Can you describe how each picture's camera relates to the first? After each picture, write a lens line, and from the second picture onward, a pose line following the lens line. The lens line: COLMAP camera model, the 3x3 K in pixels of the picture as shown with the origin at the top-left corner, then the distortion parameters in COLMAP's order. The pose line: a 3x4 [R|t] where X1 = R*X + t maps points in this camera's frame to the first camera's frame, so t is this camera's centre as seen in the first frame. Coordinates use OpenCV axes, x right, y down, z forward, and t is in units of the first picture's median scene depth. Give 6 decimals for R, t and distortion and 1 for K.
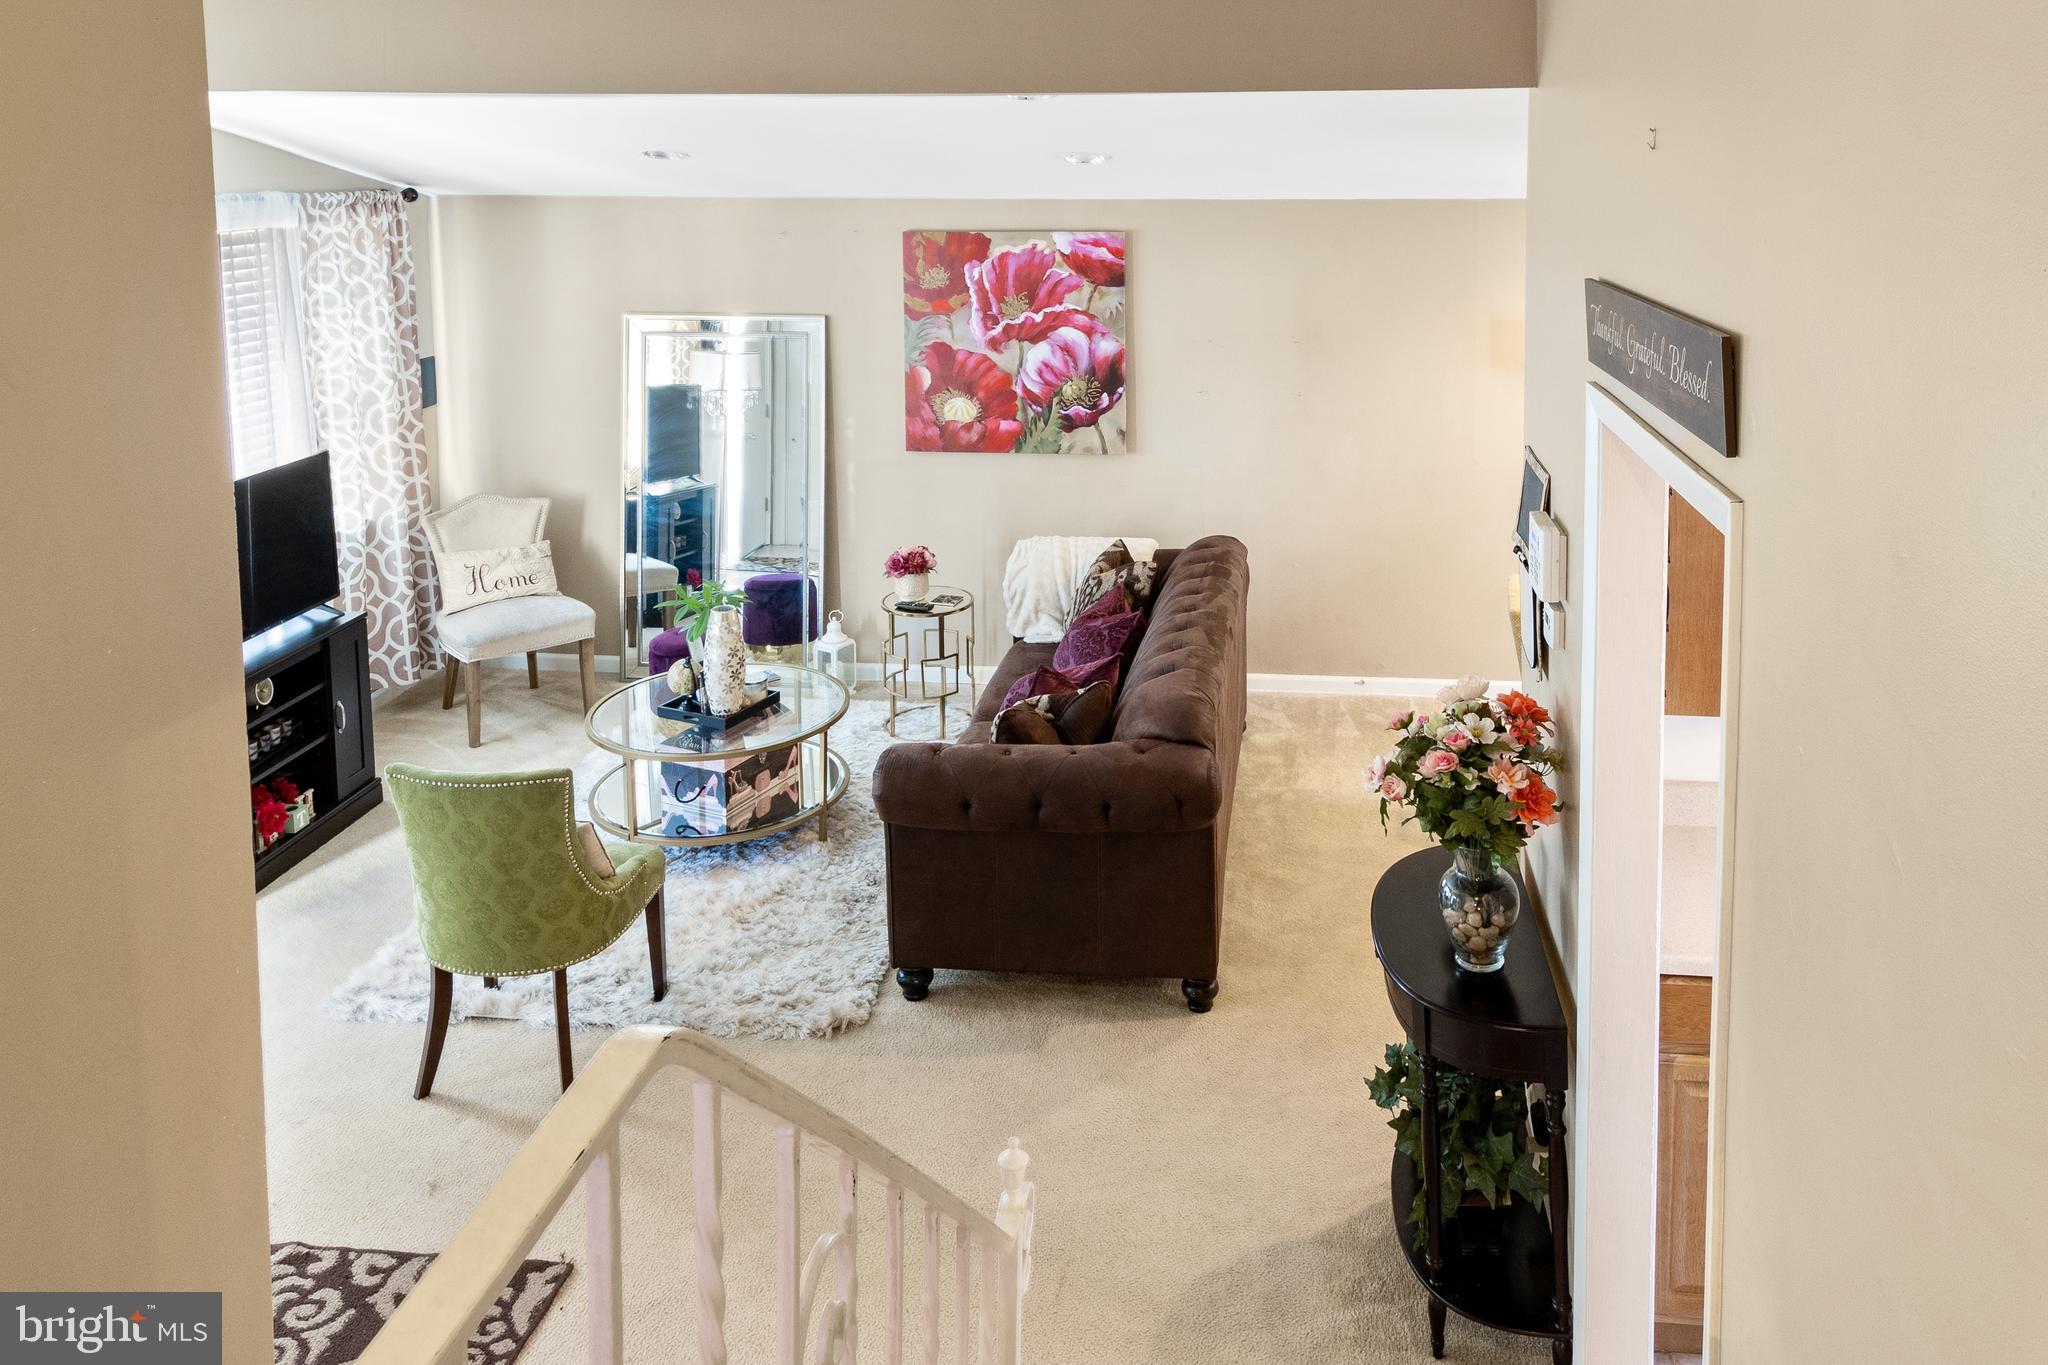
lens RADIAL K [[1549.5, 0, 1153.0], [0, 1549.5, 303.9], [0, 0, 1]] dist [-0.000344, -0.012266]
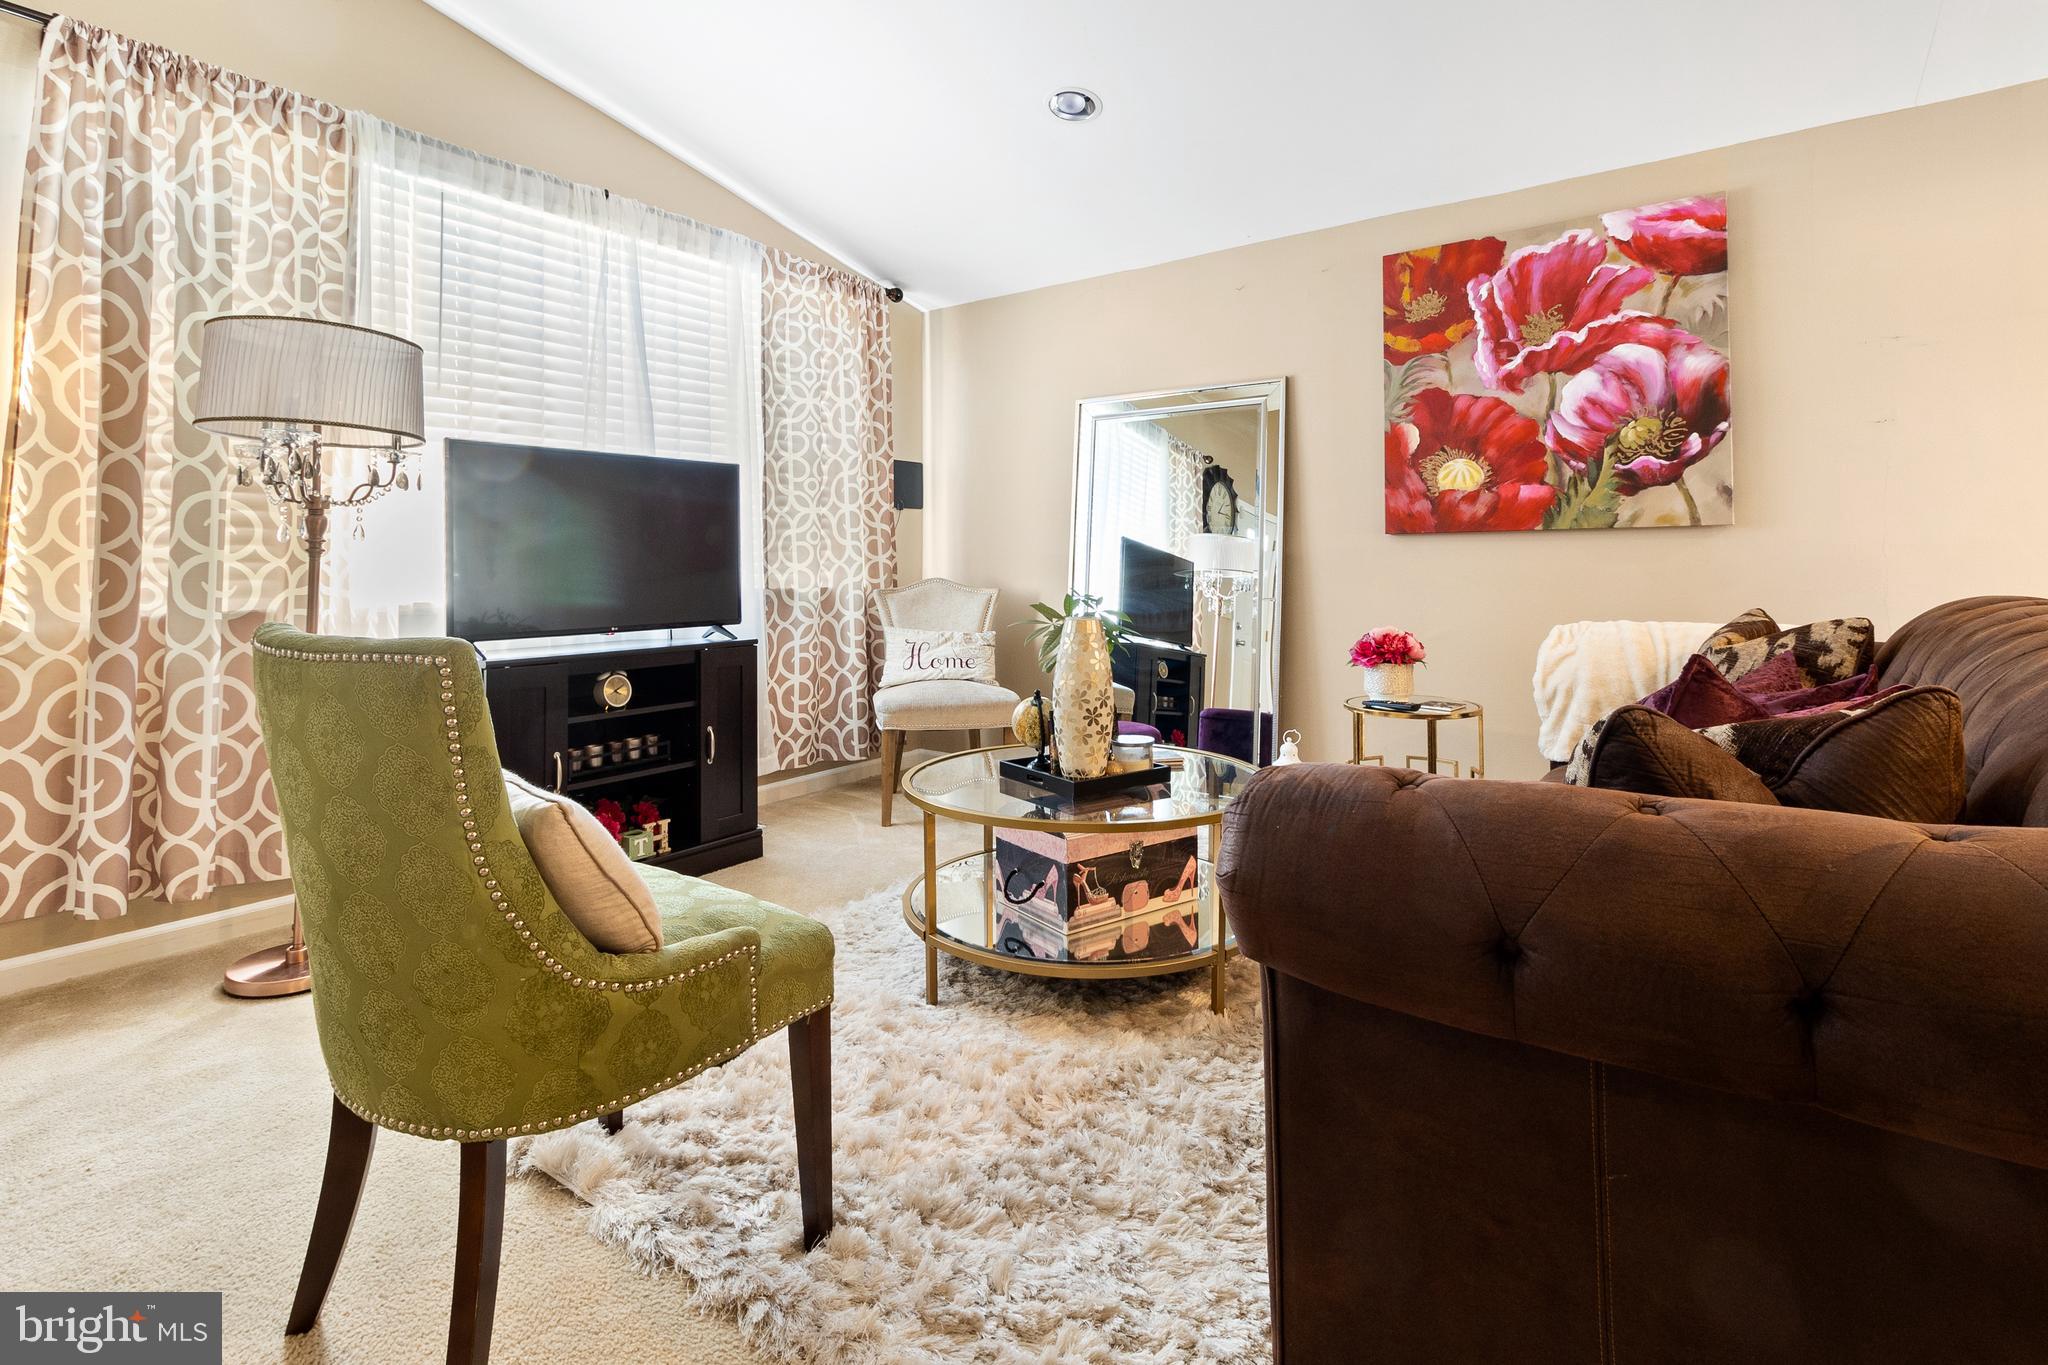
lens RADIAL K [[981.9, 0, 1013.6], [0, 981.9, 543.4], [0, 0, 1]] dist [0.002117, -0.000587]
pose [[0.855951, -0.013133, -0.516890, -0.065657], [-0.053761, 0.991998, -0.114231, 0.174295], [0.514254, 0.125565, 0.848396, 0.499222]]
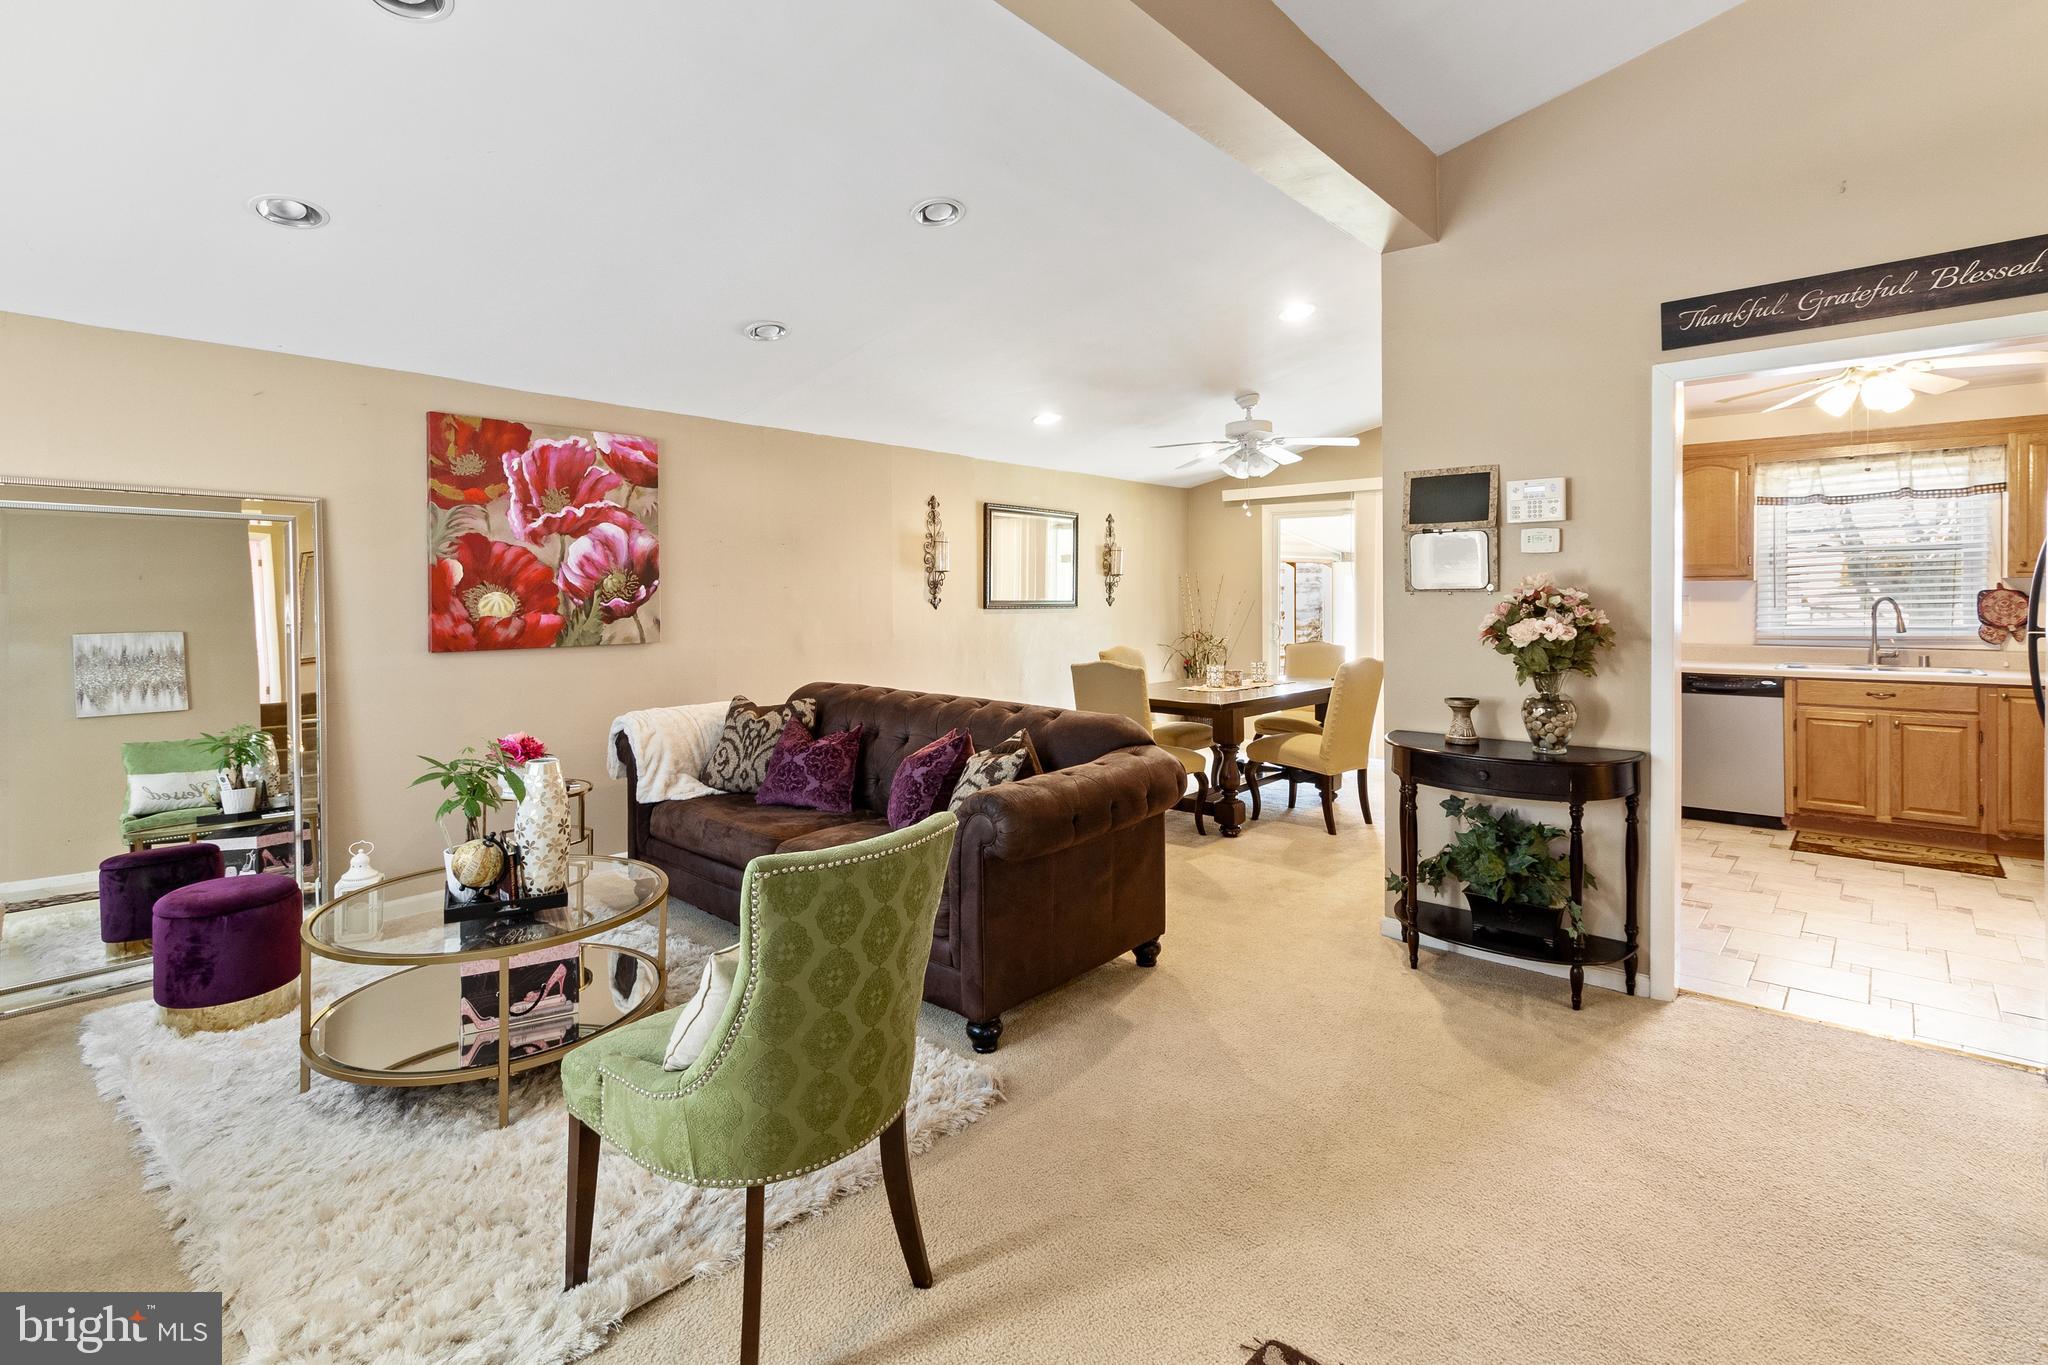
lens RADIAL K [[981.9, 0, 1011.6], [0, 981.9, 618.4], [0, 0, 1]] dist [0.002117, -0.000587]
pose [[0.589989, -0.019682, 0.807171, -0.443835], [0.086413, 0.995500, -0.038887, 0.132495], [-0.802774, 0.092693, 0.589035, 0.397118]]
